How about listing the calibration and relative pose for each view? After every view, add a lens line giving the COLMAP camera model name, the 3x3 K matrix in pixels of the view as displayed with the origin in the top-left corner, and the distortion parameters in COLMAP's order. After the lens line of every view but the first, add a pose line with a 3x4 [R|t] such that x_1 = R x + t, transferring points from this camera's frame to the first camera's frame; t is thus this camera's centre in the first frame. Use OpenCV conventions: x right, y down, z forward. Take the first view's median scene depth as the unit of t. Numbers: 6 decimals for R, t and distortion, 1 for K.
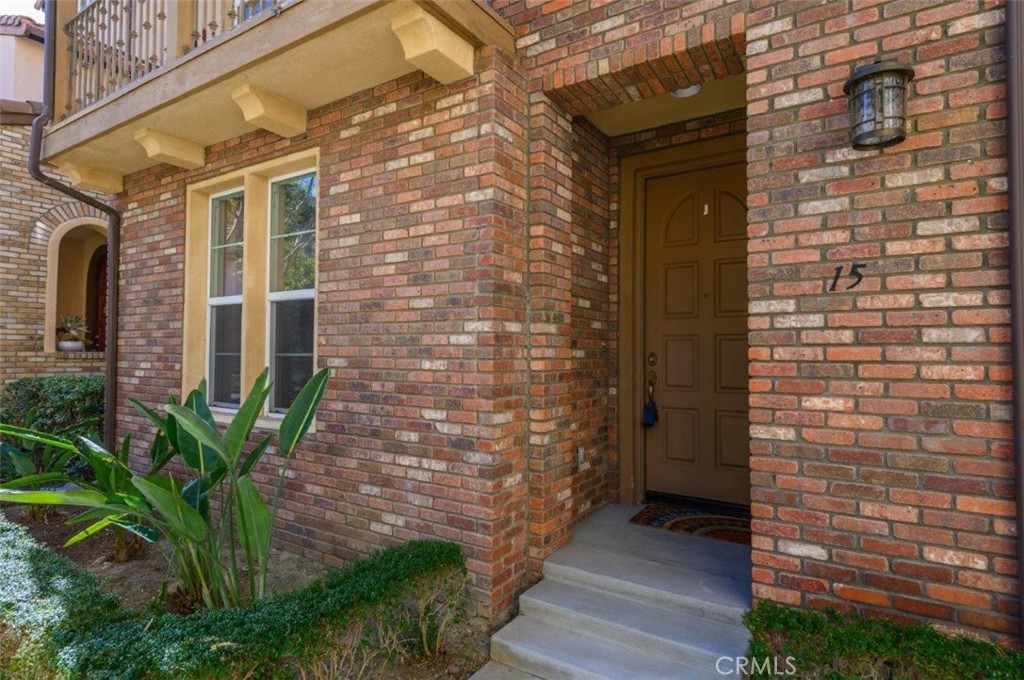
lens RADIAL K [[505.3, 0, 513.4], [0, 505.3, 334.2], [0, 0, 1]] dist [0.010359, -0.001328]
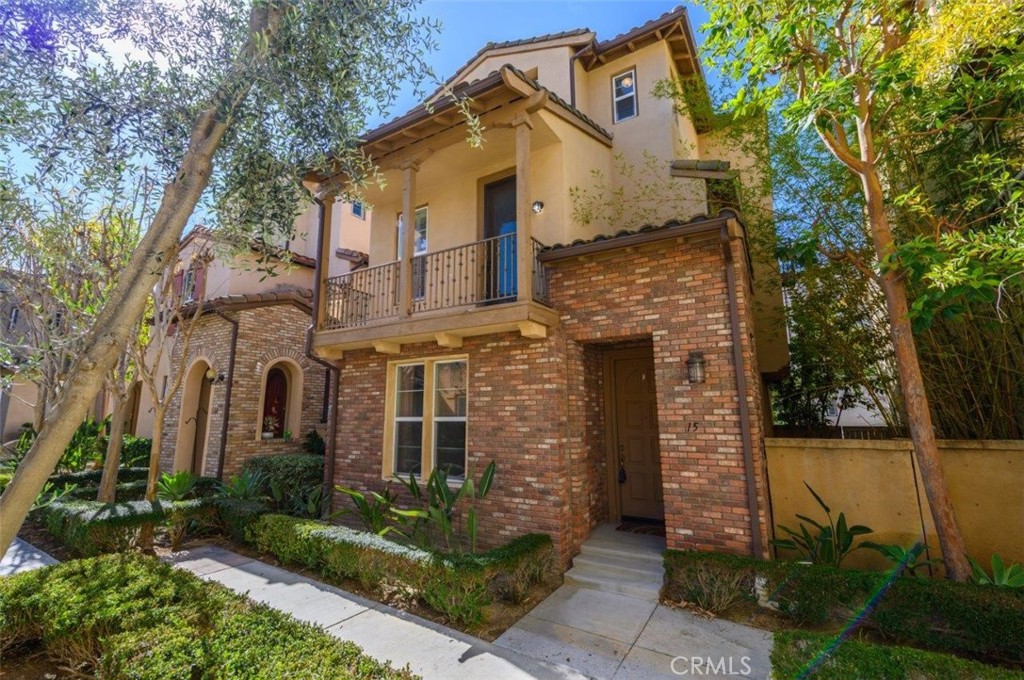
lens RADIAL K [[401.4, 0, 514.1], [0, 401.4, 348.2], [0, 0, 1]] dist [0.014672, -0.001270]
pose [[0.999677, -0.007020, 0.024416, -0.278435], [0.010261, 0.990756, -0.135265, -0.189899], [-0.023241, 0.135472, 0.990509, -0.917969]]
